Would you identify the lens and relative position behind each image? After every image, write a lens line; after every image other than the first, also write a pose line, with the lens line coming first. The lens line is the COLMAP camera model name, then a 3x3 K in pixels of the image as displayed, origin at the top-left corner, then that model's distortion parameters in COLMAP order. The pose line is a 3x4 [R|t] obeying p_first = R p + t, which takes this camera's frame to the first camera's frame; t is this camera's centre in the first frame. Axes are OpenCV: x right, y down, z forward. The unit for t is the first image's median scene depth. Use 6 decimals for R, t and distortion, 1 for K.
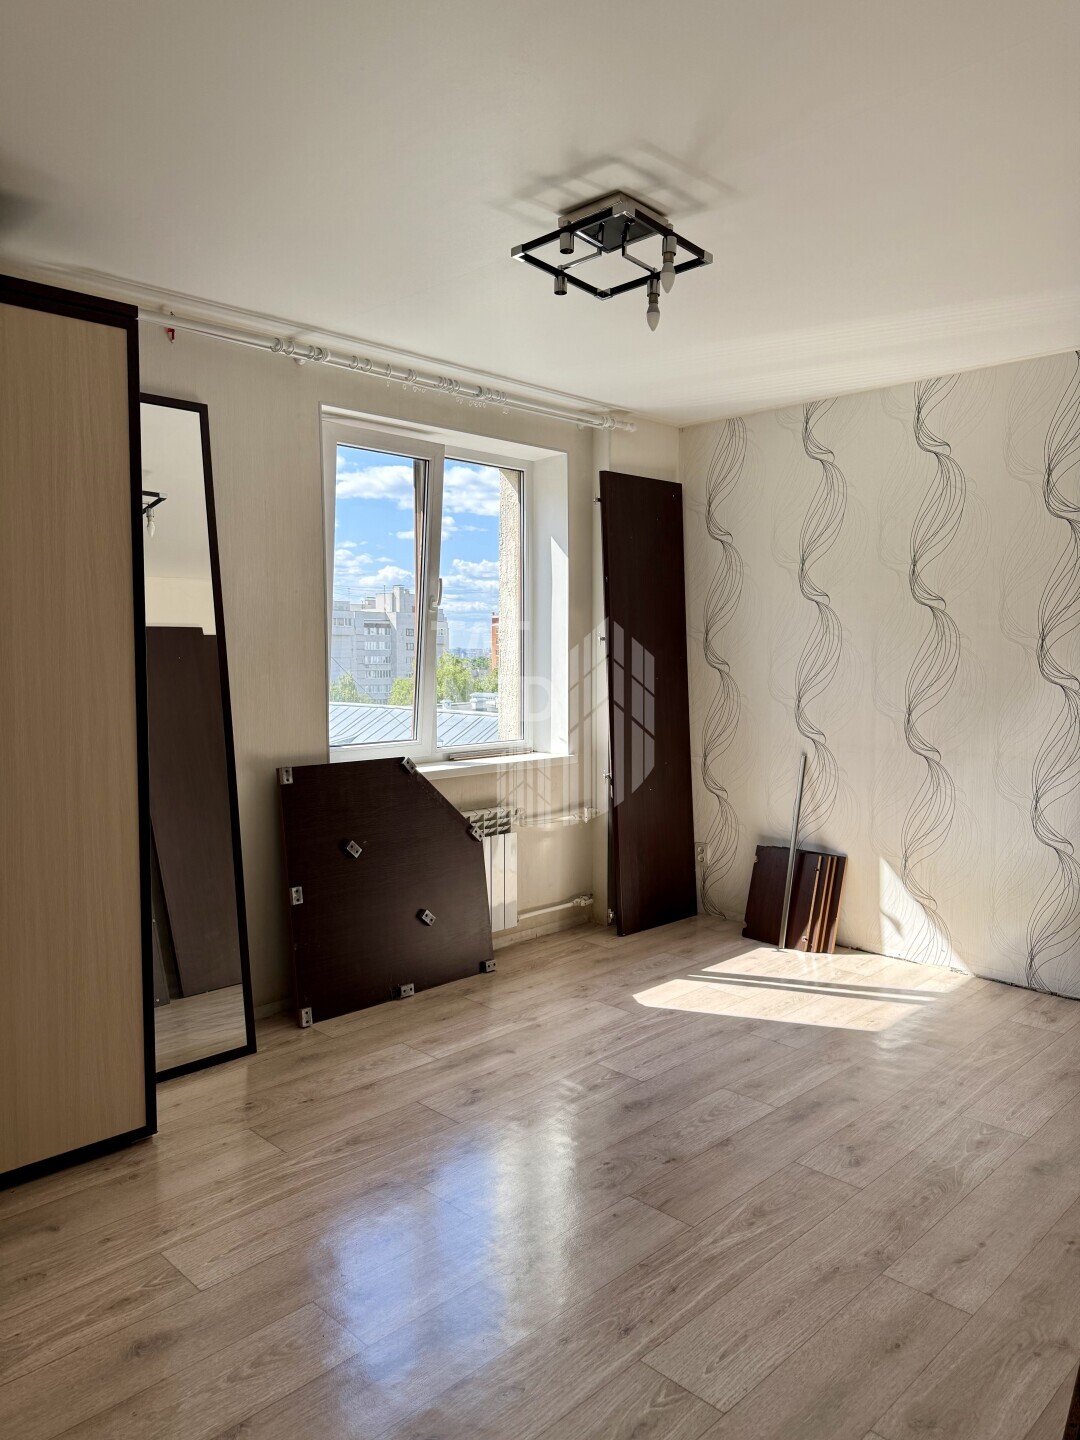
lens RADIAL K [[1016.5, 0, 559.0], [0, 1016.5, 707.3], [0, 0, 1]] dist [0.131474, -0.297366]
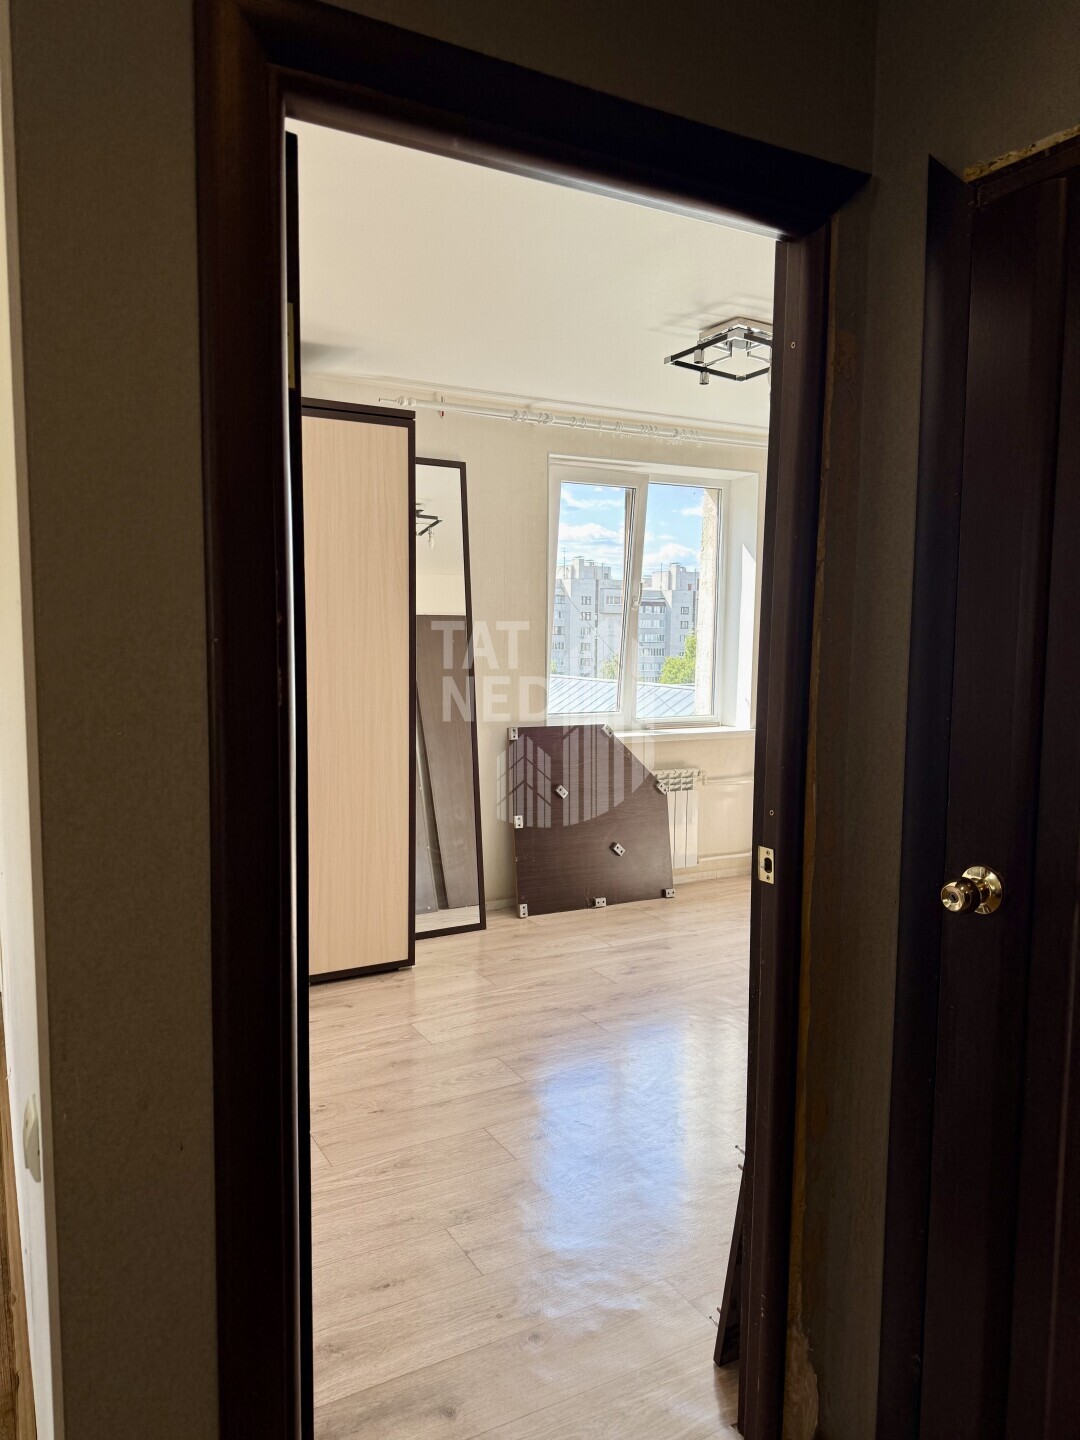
lens RADIAL K [[1016.9, 0, 536.7], [0, 1016.9, 712.0], [0, 0, 1]] dist [0.070750, -0.087921]
pose [[0.959124, 0.034129, -0.280920, 0.136931], [-0.026849, 0.999198, 0.029722, -0.002587], [0.281709, -0.020965, 0.959271, -0.274461]]
